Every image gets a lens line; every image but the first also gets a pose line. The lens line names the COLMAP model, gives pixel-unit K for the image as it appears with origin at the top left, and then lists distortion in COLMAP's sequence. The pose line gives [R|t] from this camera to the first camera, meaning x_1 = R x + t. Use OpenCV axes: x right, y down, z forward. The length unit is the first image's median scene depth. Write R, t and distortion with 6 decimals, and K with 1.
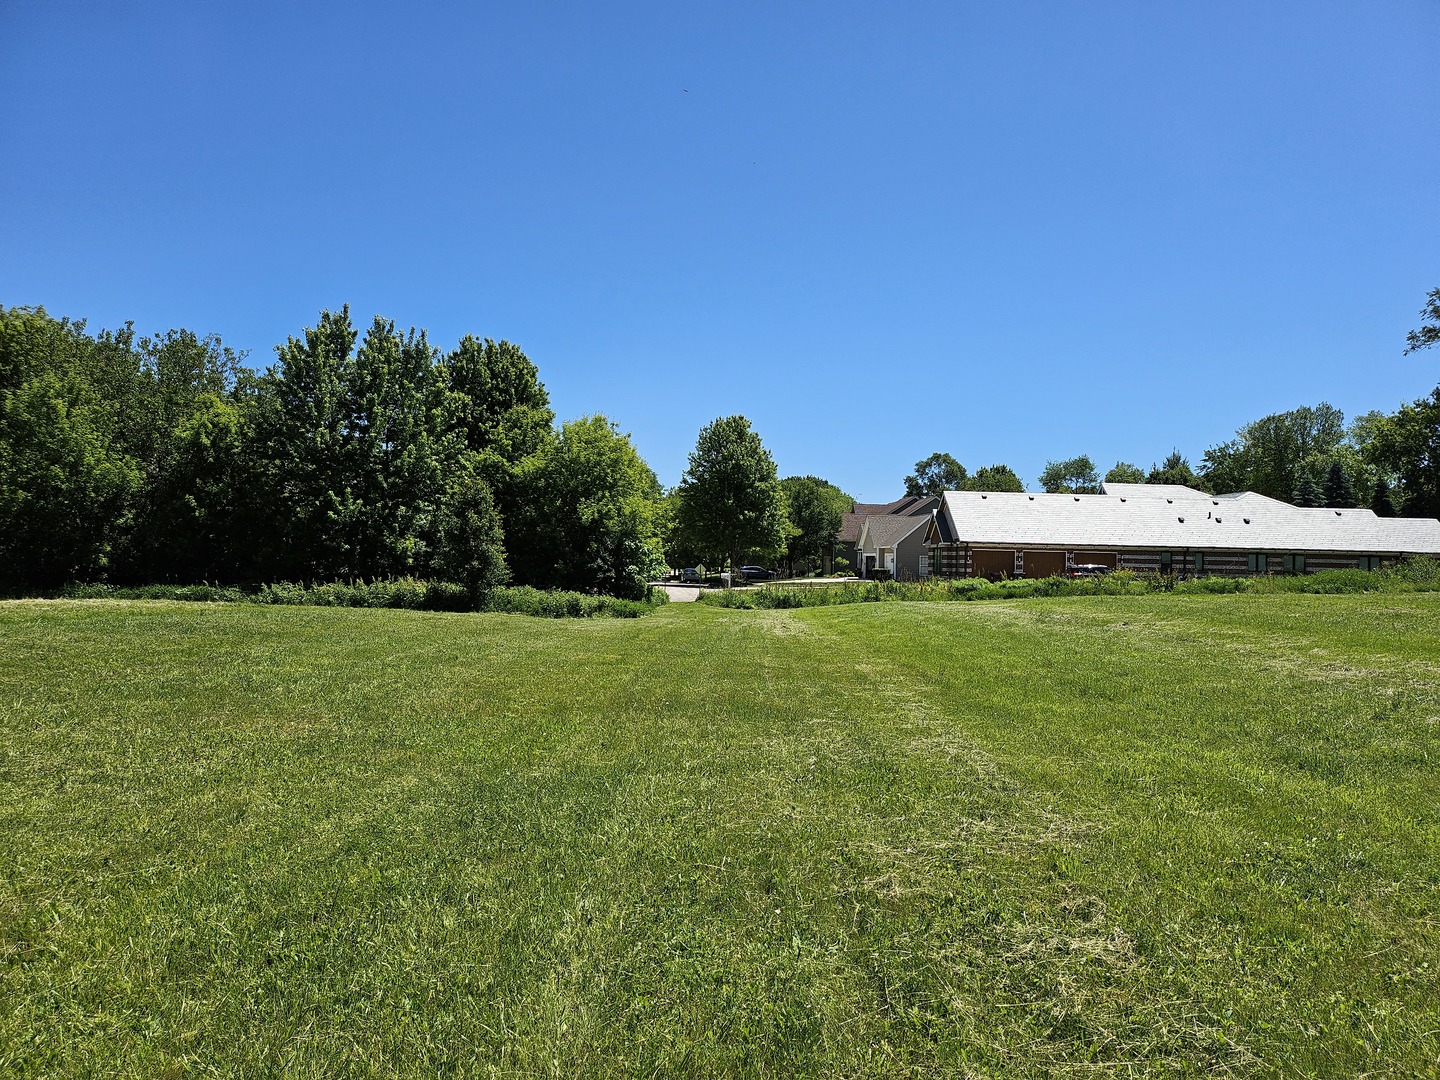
lens RADIAL K [[1014.1, 0, 735.6], [0, 1014.1, 540.3], [0, 0, 1]] dist [0.060901, -0.070334]
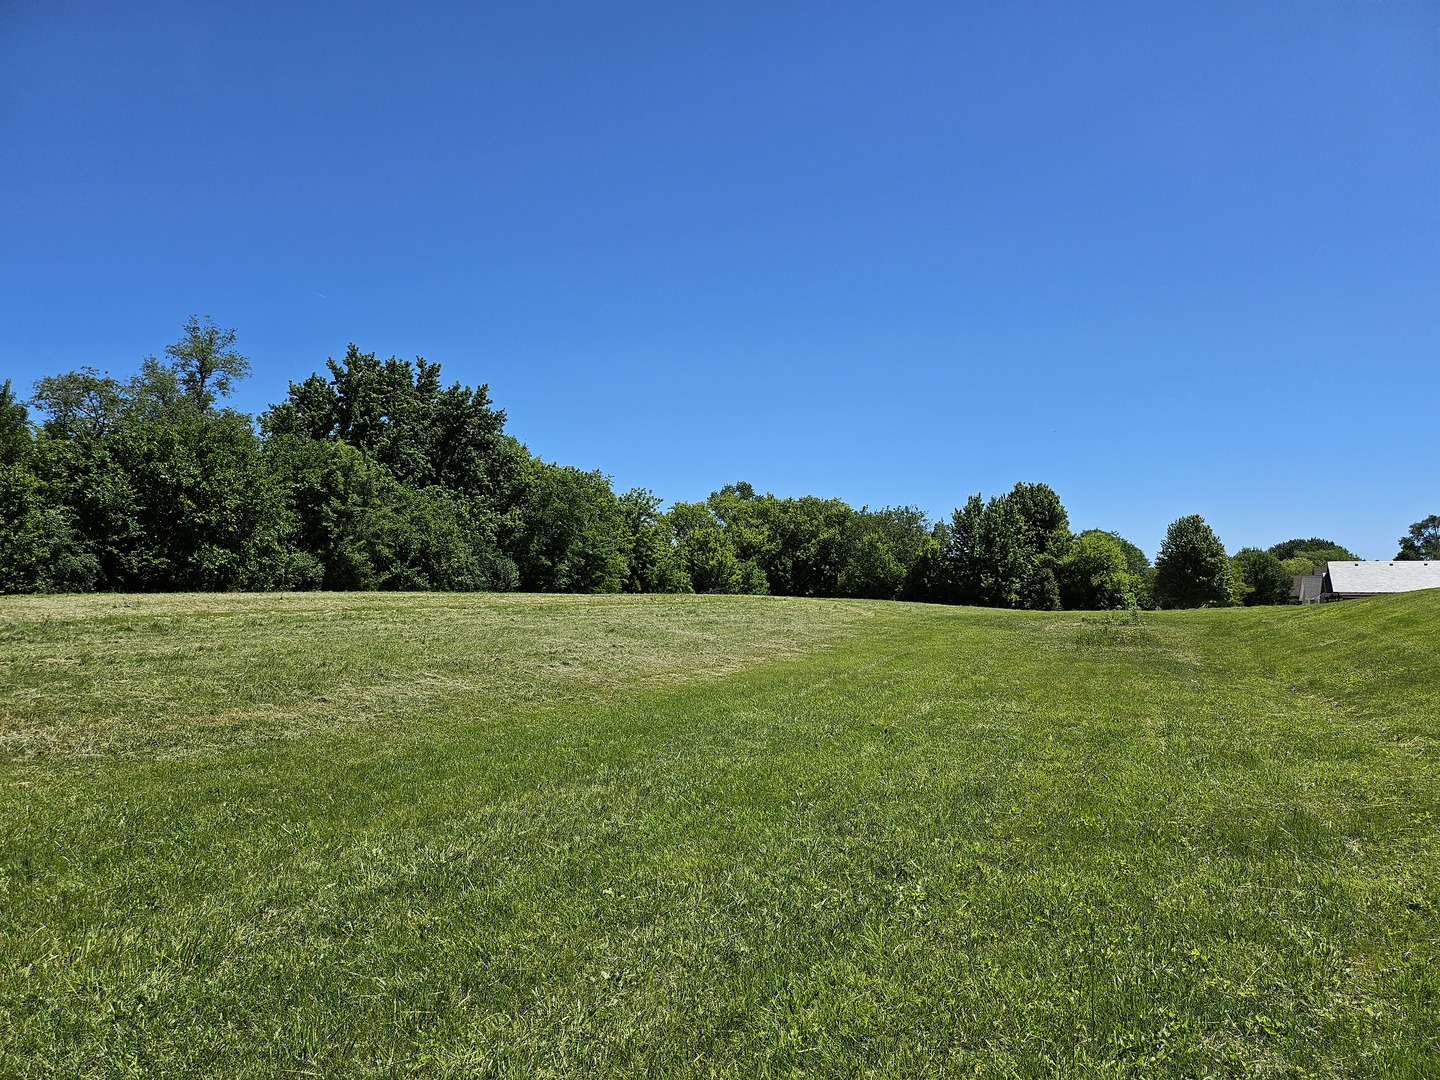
lens RADIAL K [[1014.1, 0, 735.6], [0, 1014.1, 540.3], [0, 0, 1]] dist [0.060901, -0.070334]
pose [[0.887944, -0.045299, -0.457715, 0.166288], [0.014515, 0.997402, -0.070552, 0.027330], [0.459722, 0.056003, 0.886295, -1.238851]]
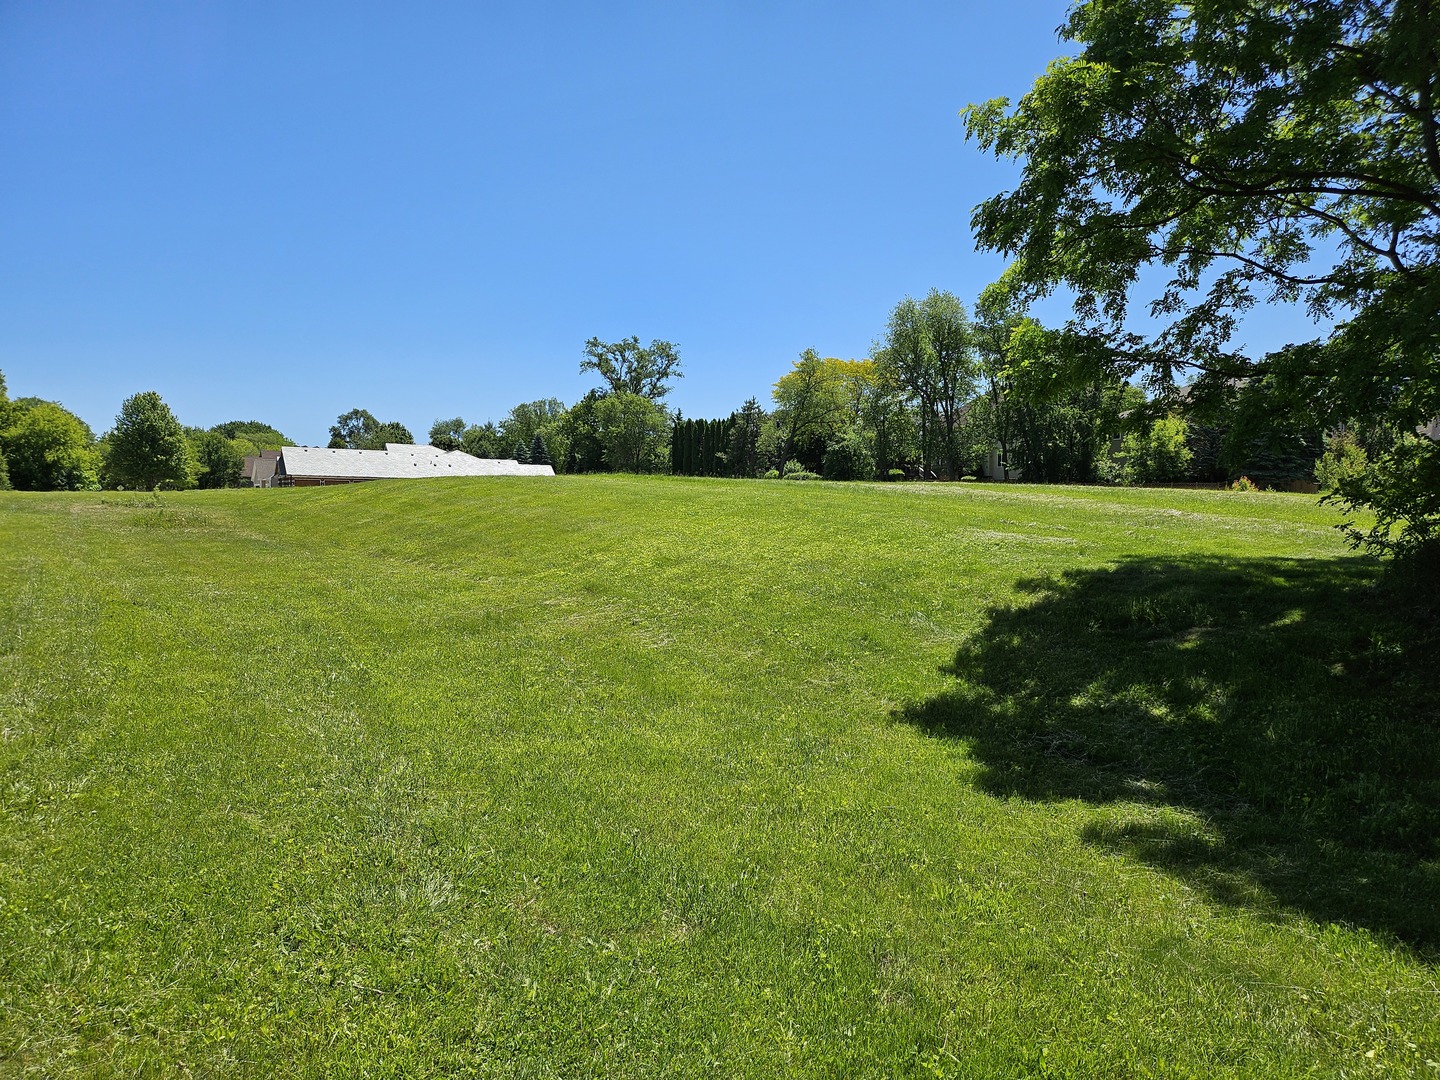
lens RADIAL K [[1014.1, 0, 735.6], [0, 1014.1, 540.3], [0, 0, 1]] dist [0.060901, -0.070334]
pose [[0.885197, -0.025674, 0.464507, 0.099488], [-0.000124, 0.998463, 0.055423, 0.023185], [-0.465216, -0.049118, 0.883833, -1.368373]]
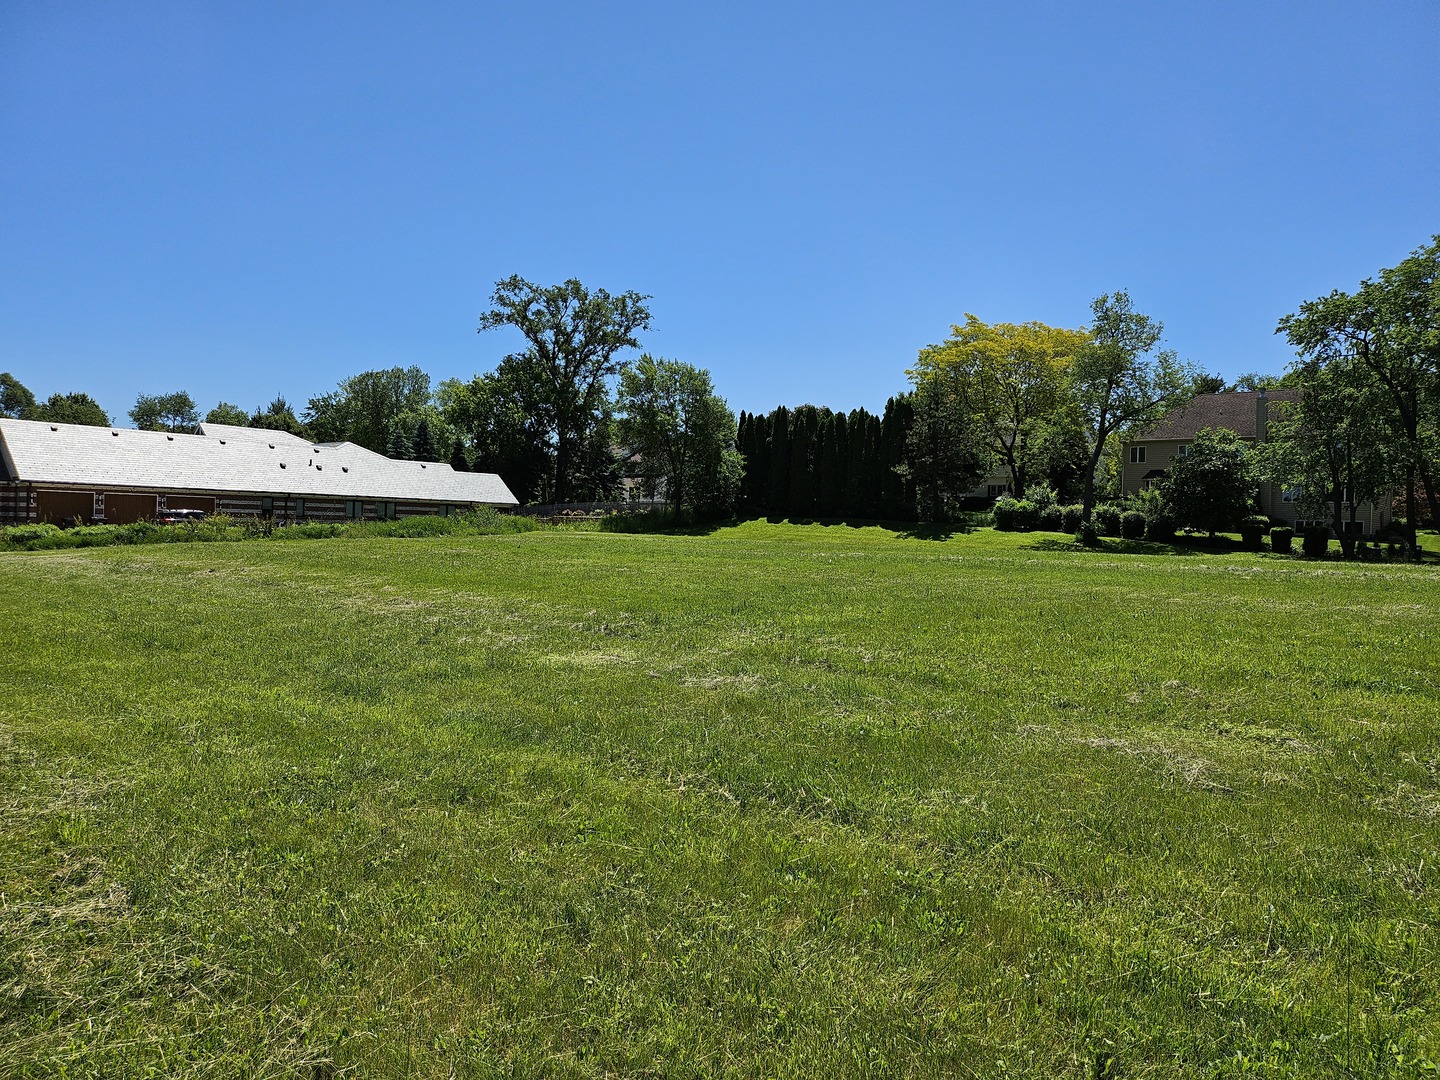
lens RADIAL K [[1008.2, 0, 720.9], [0, 1008.2, 536.2], [0, 0, 1]] dist [0.084470, -0.096400]
pose [[0.688400, -0.008929, 0.725276, 0.007847], [-0.026338, 0.998957, 0.037298, 0.000541], [-0.724853, -0.044779, 0.687447, -0.005526]]
